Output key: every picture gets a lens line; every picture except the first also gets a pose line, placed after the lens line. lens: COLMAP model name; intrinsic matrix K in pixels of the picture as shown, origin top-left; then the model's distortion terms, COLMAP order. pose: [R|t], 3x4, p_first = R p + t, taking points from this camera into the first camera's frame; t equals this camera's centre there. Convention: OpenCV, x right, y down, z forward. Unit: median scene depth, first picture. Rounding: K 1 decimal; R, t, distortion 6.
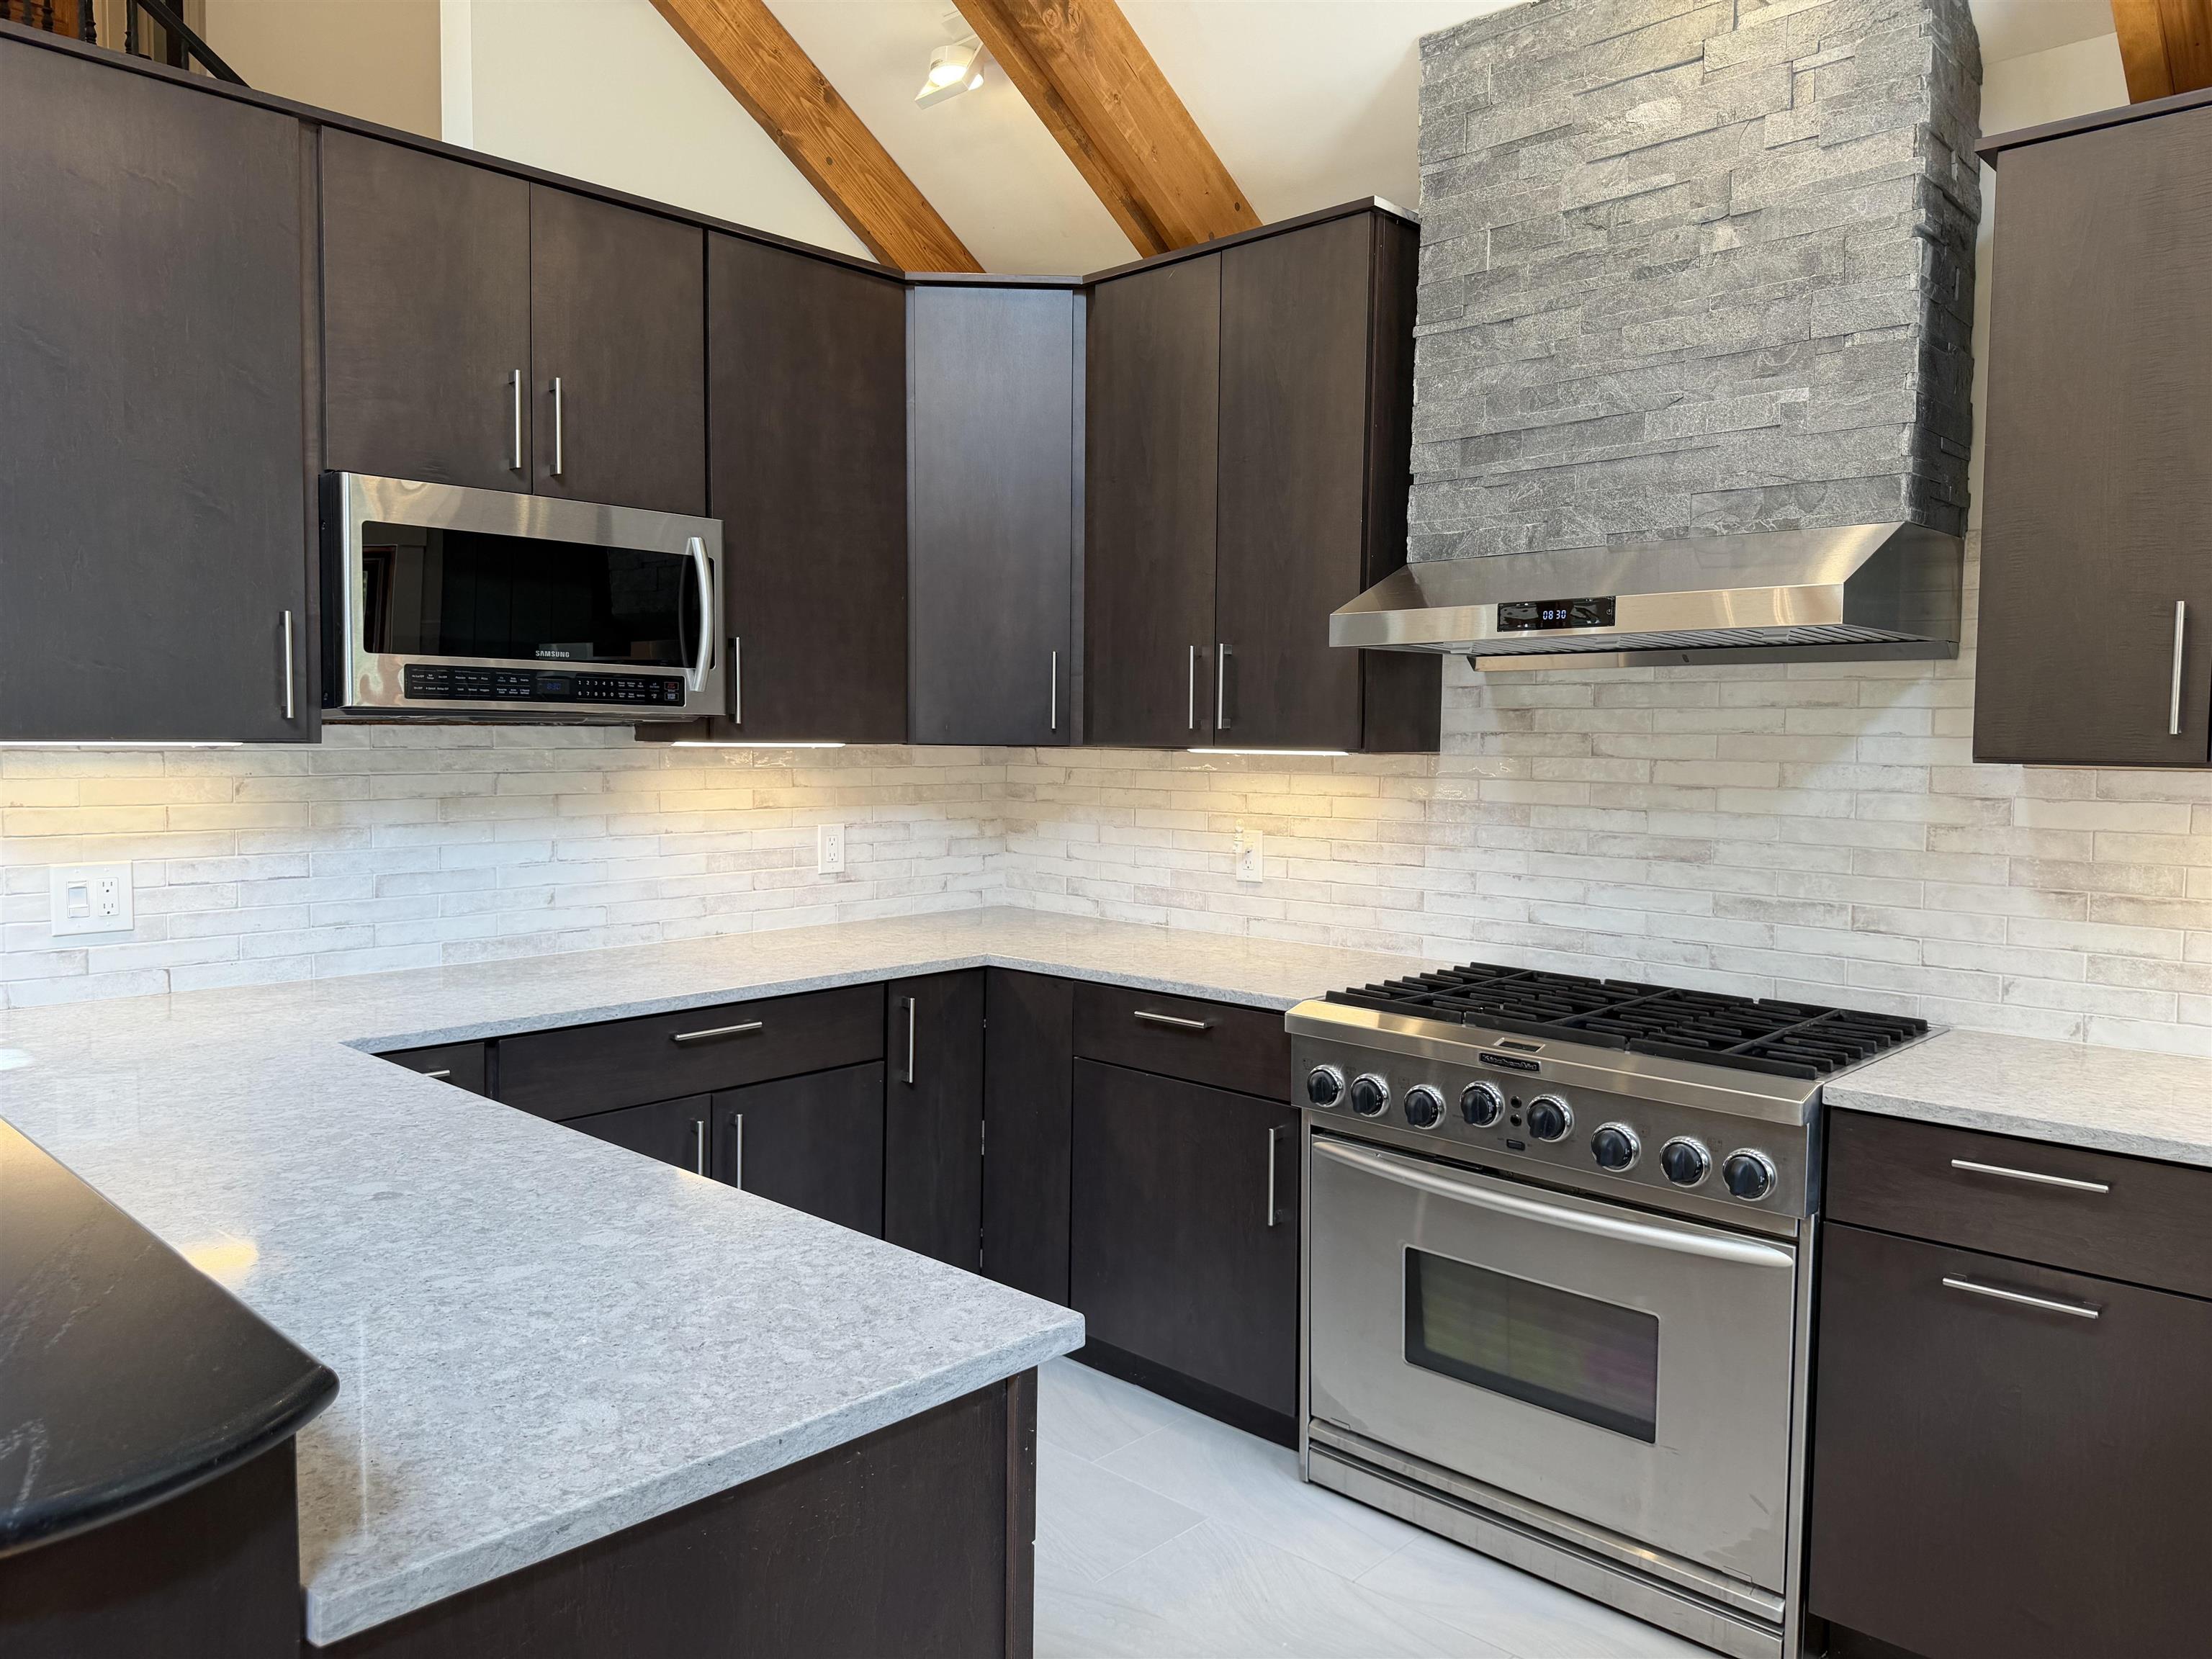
lens RADIAL K [[1536.3, 0, 1090.8], [0, 1536.3, 820.8], [0, 0, 1]] dist [0.111933, -0.190664]
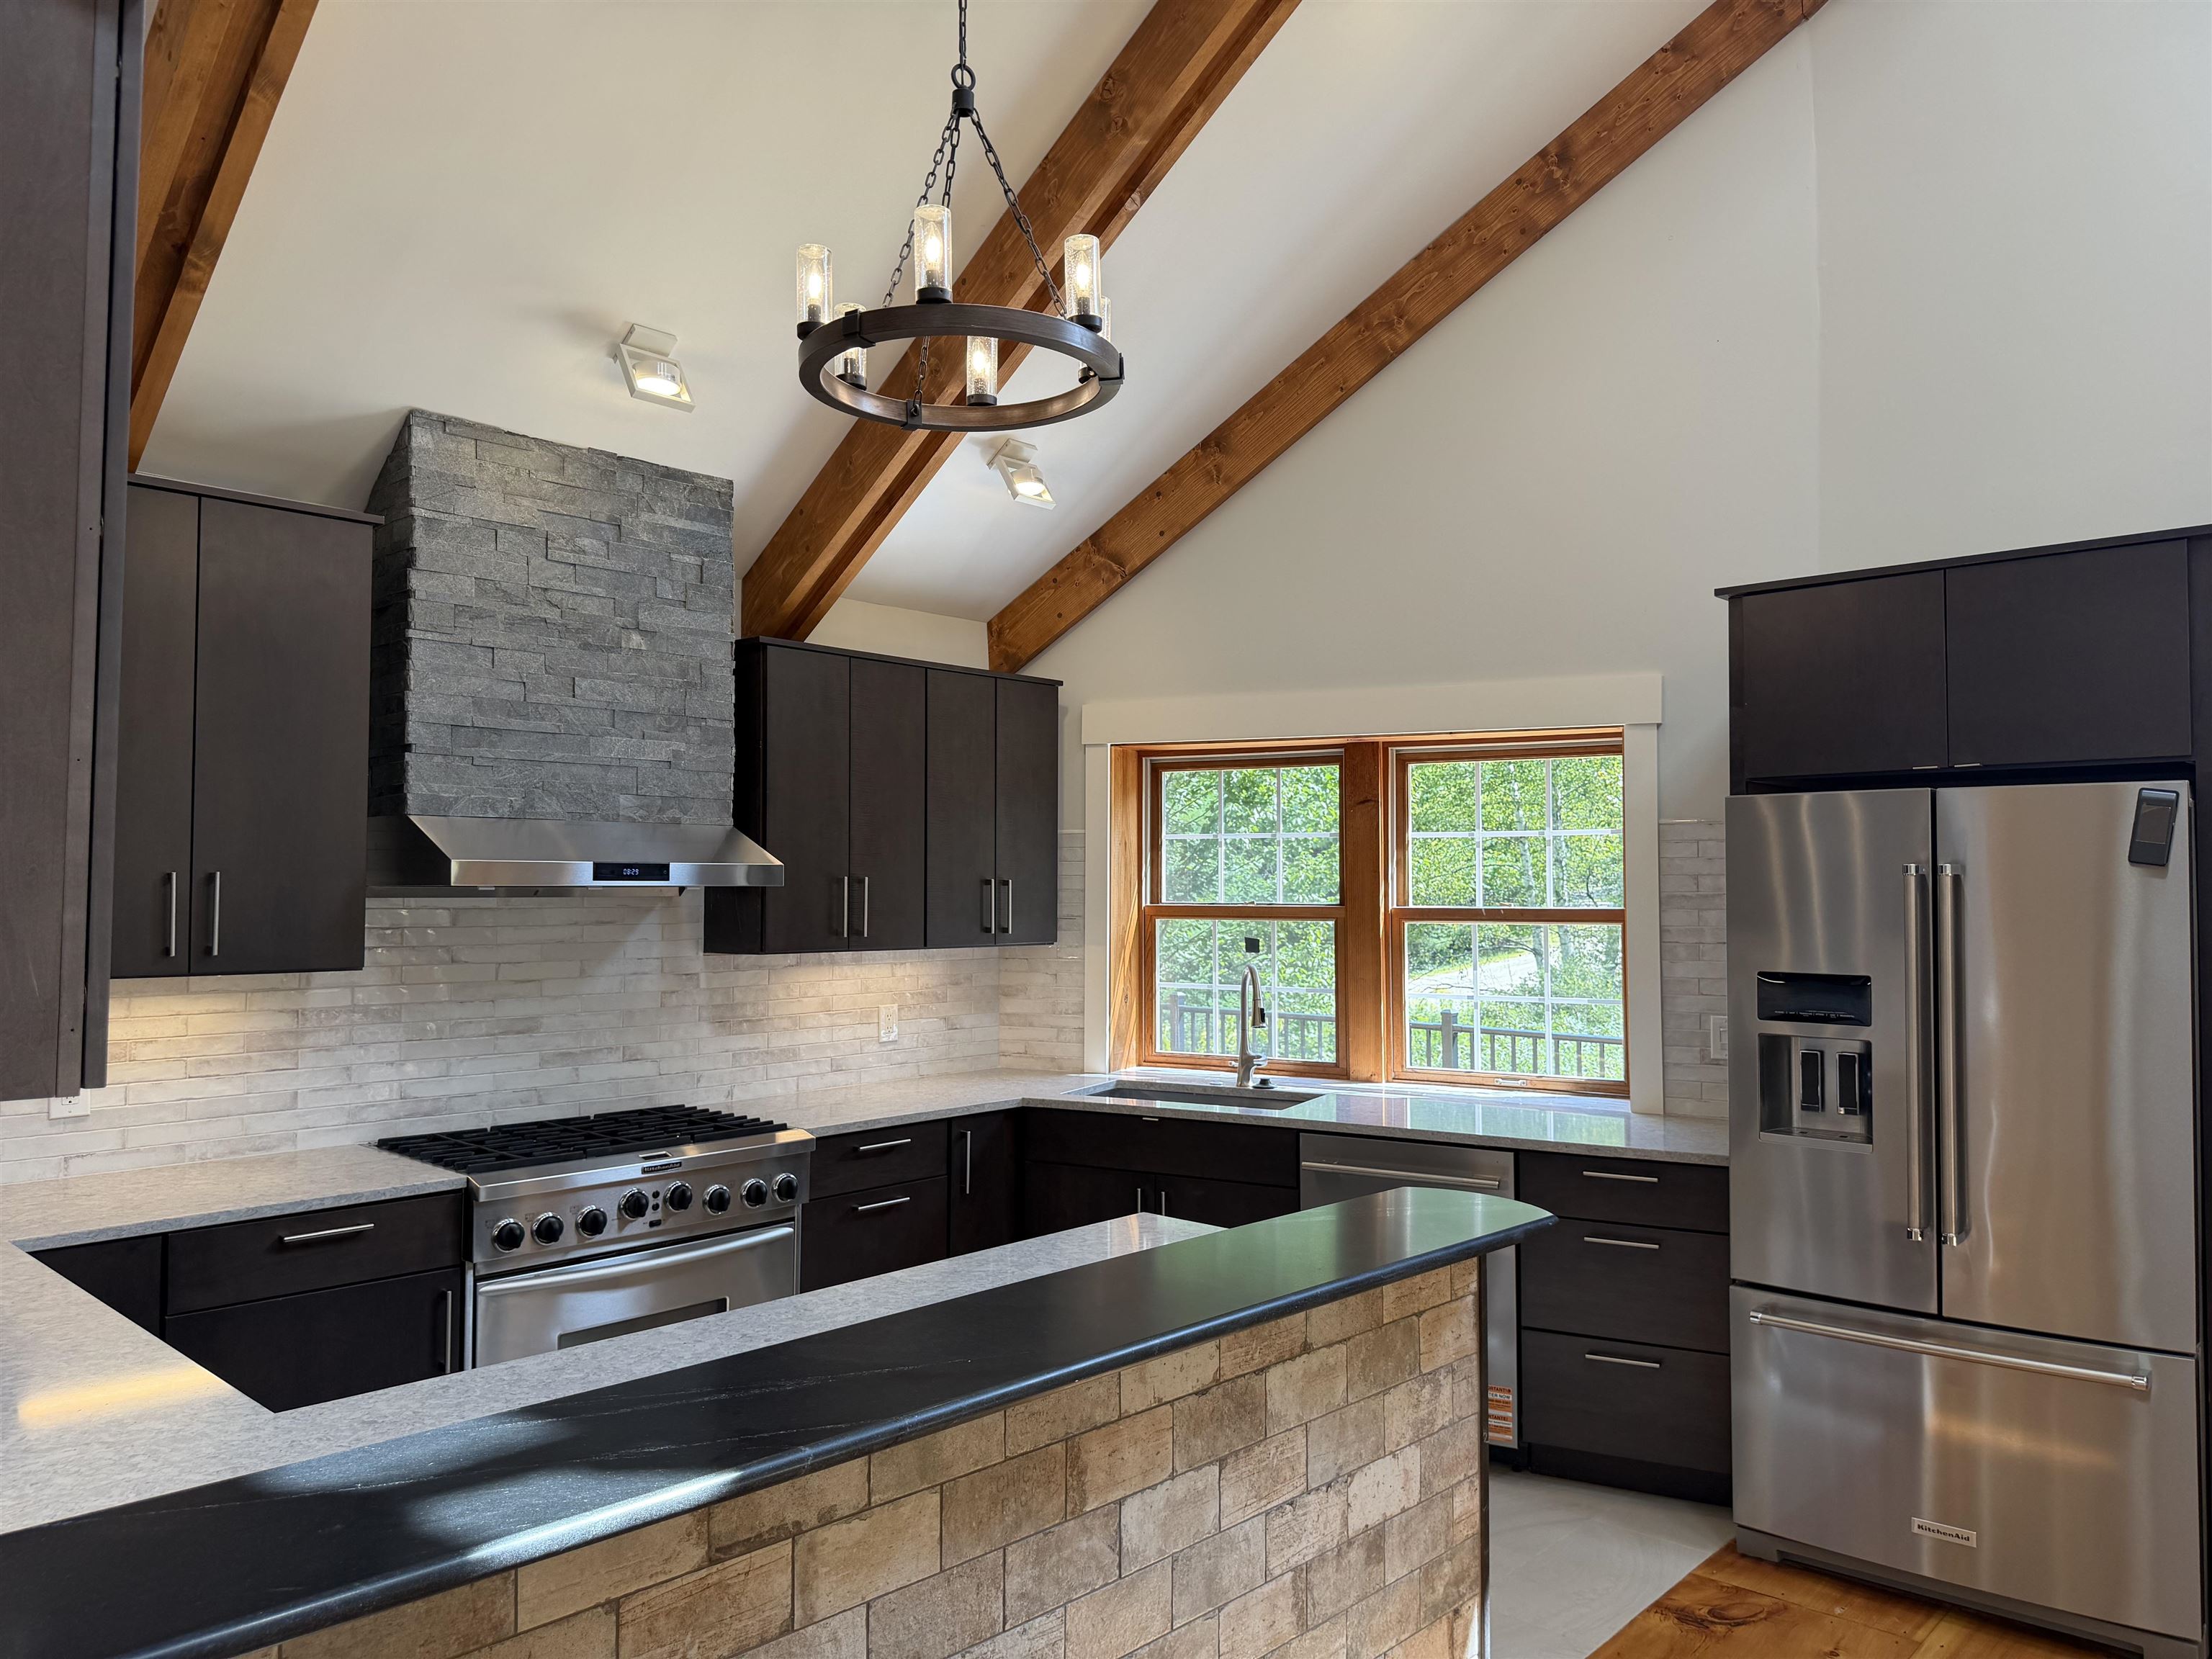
lens RADIAL K [[1537.5, 0, 1117.6], [0, 1537.5, 837.1], [0, 0, 1]] dist [0.102117, -0.186285]
pose [[-0.019195, 0.023555, 0.999538, -1.111453], [0.057438, 0.998097, -0.022418, -0.094238], [-0.998165, 0.056982, -0.020511, 0.493298]]
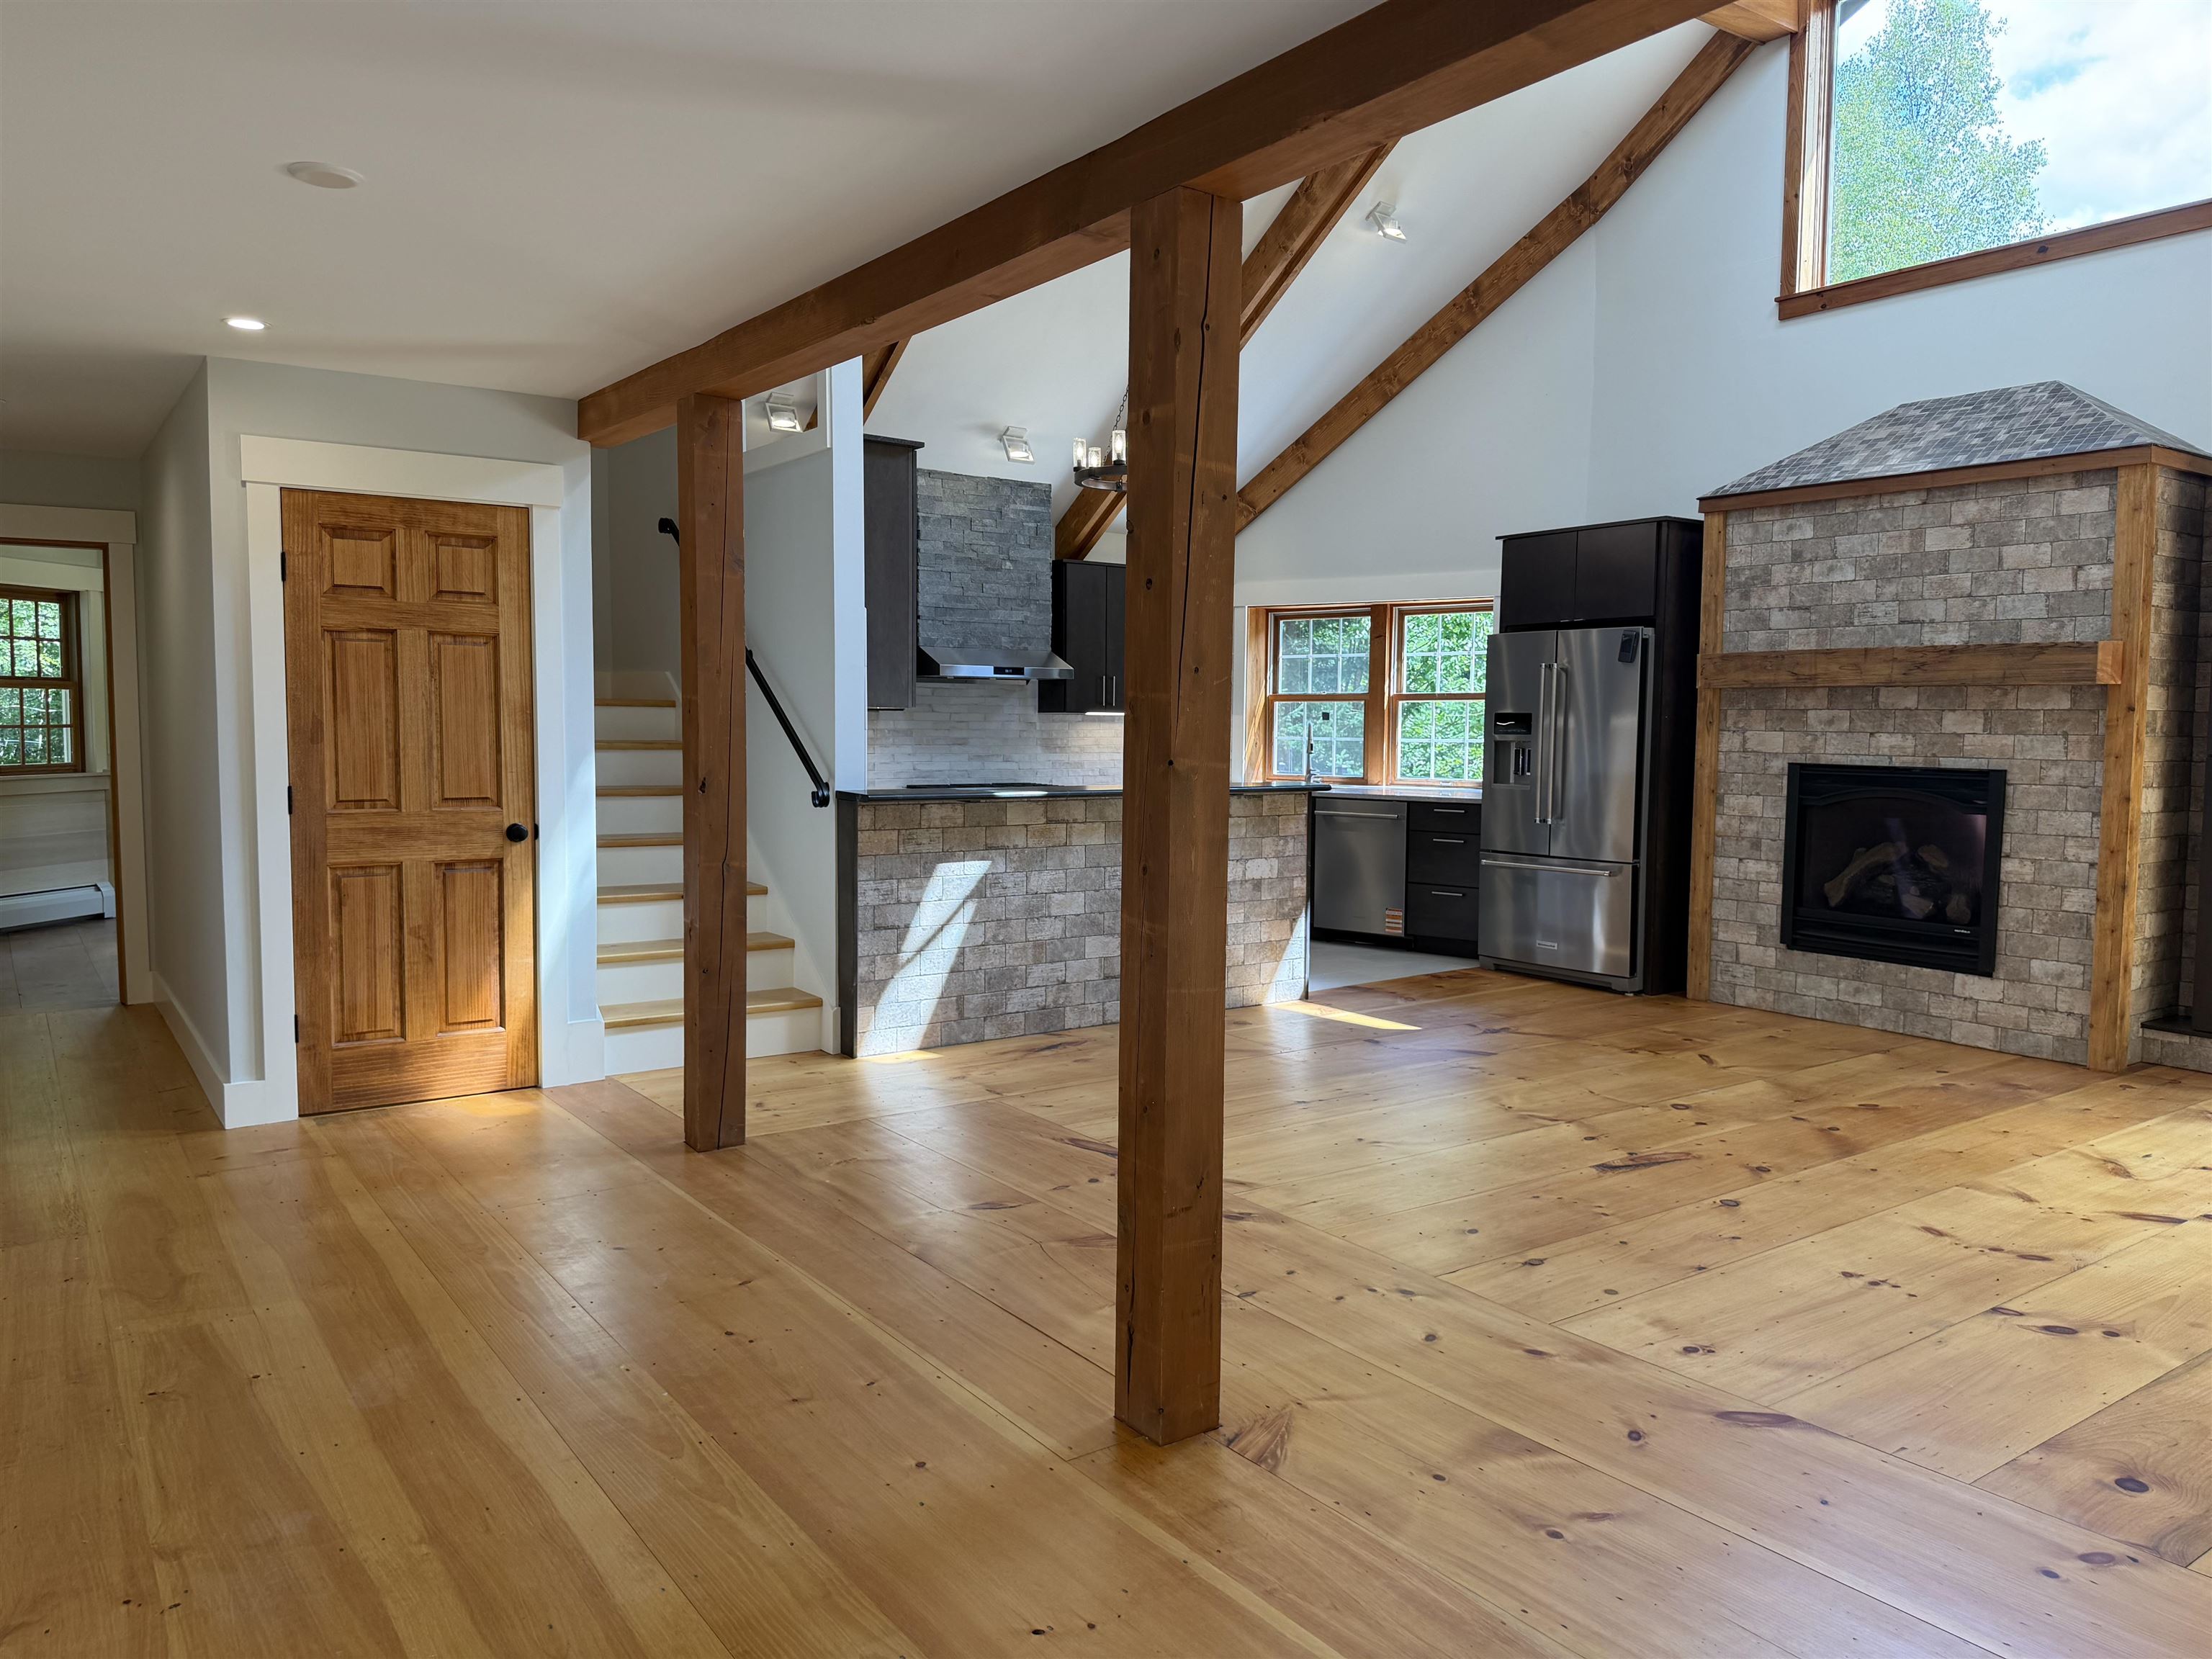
lens RADIAL K [[1536.3, 0, 1090.8], [0, 1536.3, 820.8], [0, 0, 1]] dist [0.111933, -0.190664]
pose [[0.198345, -0.073789, 0.977351, -2.763526], [0.052200, 0.996542, 0.064644, -0.009284], [-0.978741, 0.038196, 0.201511, 0.117955]]
